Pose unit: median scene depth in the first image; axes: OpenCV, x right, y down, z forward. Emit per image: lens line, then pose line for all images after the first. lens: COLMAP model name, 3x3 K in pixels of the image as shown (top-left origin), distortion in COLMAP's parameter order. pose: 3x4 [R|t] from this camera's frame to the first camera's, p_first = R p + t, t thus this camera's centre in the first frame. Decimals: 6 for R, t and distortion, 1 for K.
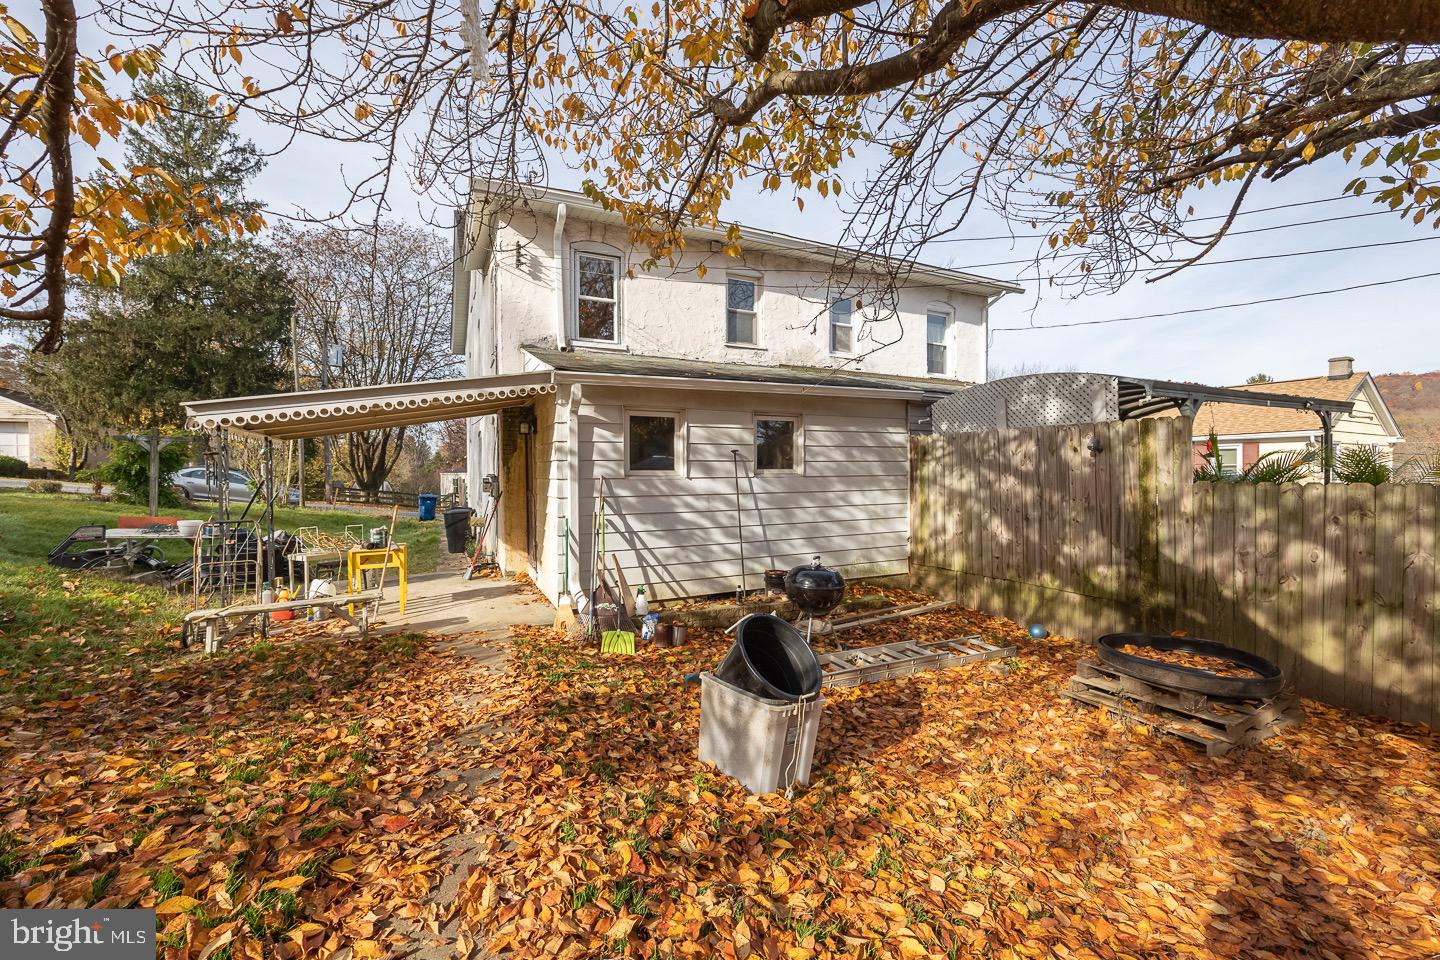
lens RADIAL K [[581.6, 0, 729.7], [0, 581.6, 480.2], [0, 0, 1]] dist [0.001739, 0.000012]
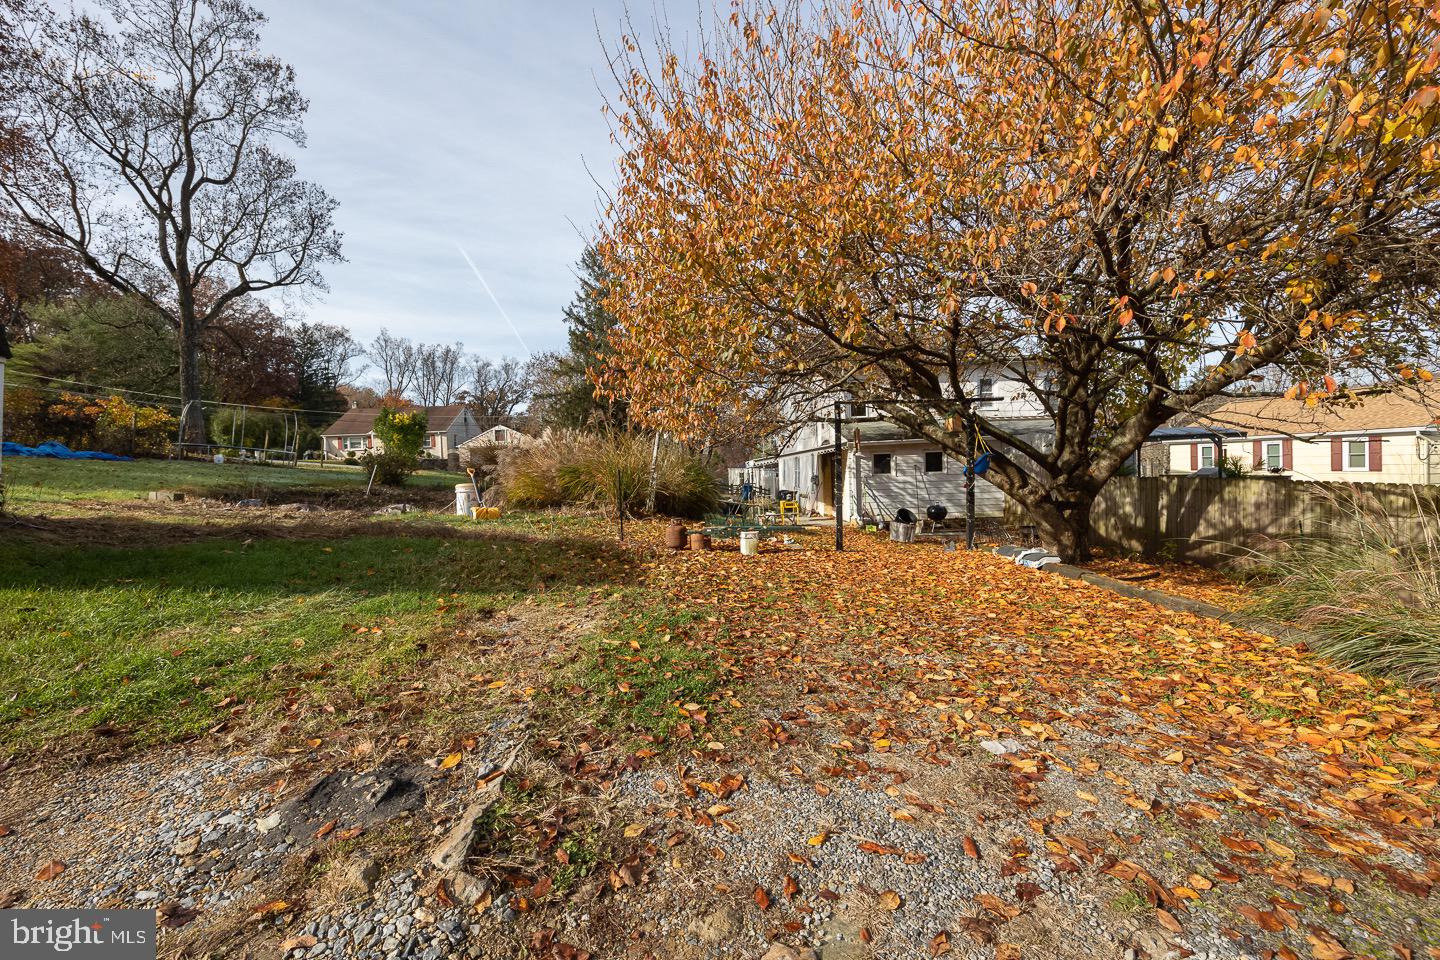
lens RADIAL K [[581.6, 0, 729.7], [0, 581.6, 480.2], [0, 0, 1]] dist [0.001739, 0.000012]
pose [[0.911768, -0.014445, -0.410451, 0.341600], [0.022172, 0.999655, 0.014071, -0.040799], [0.410106, -0.021930, 0.911774, -1.824794]]
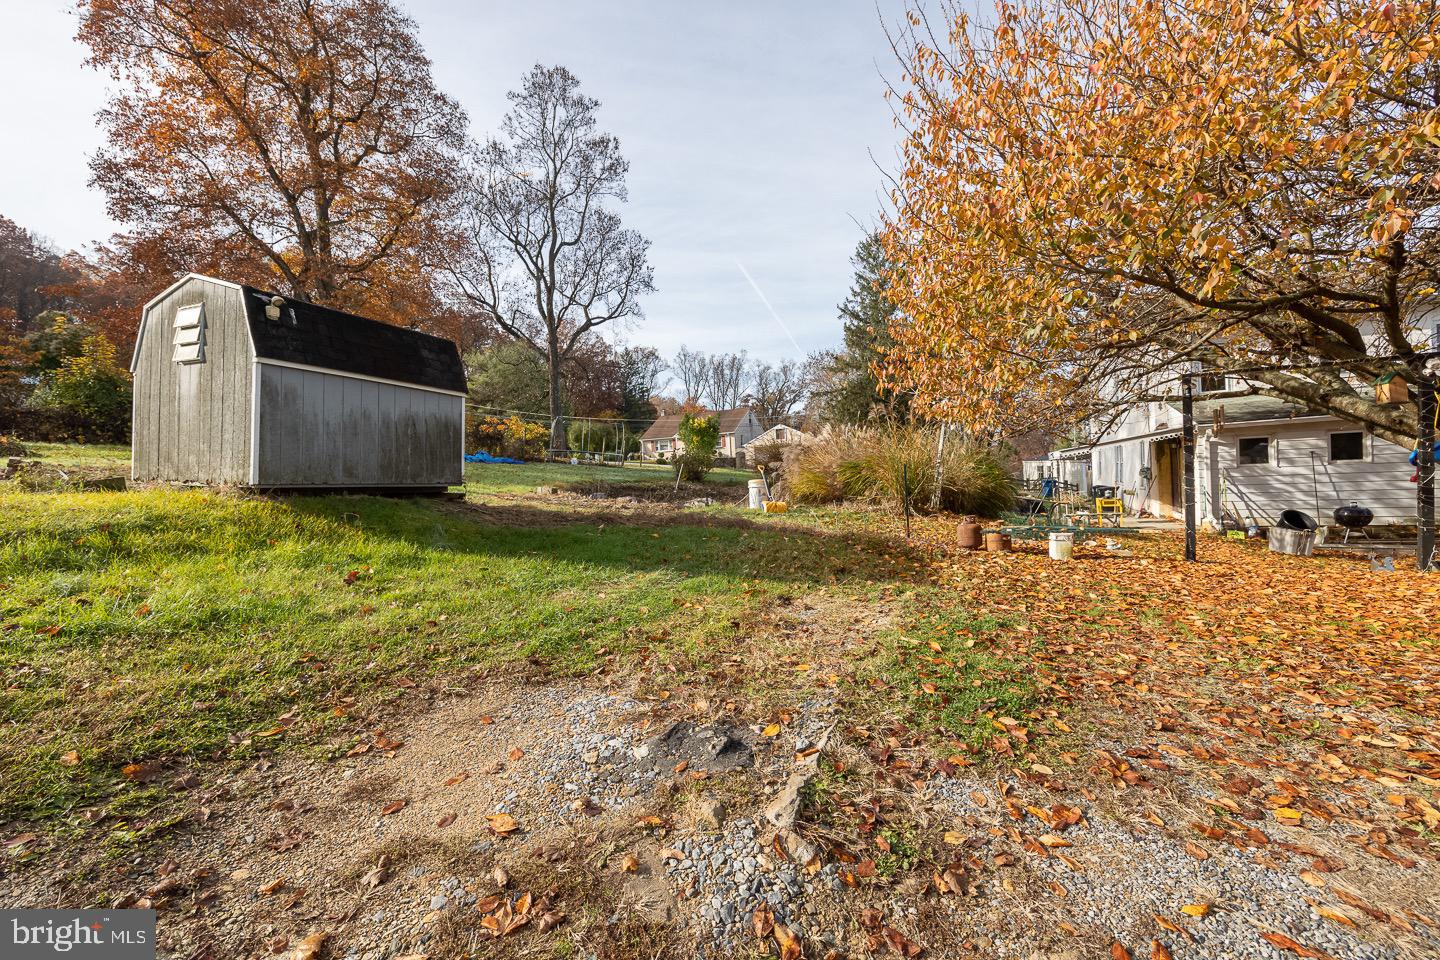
lens RADIAL K [[589.0, 0, 720.0], [0, 589.0, 480.0], [0, 0, 1]] dist [0.001349, 0.000085]
pose [[0.628571, -0.015408, -0.777600, 0.314026], [0.033895, 0.999397, 0.007596, -0.040435], [0.777013, -0.031131, 0.628714, -1.862828]]
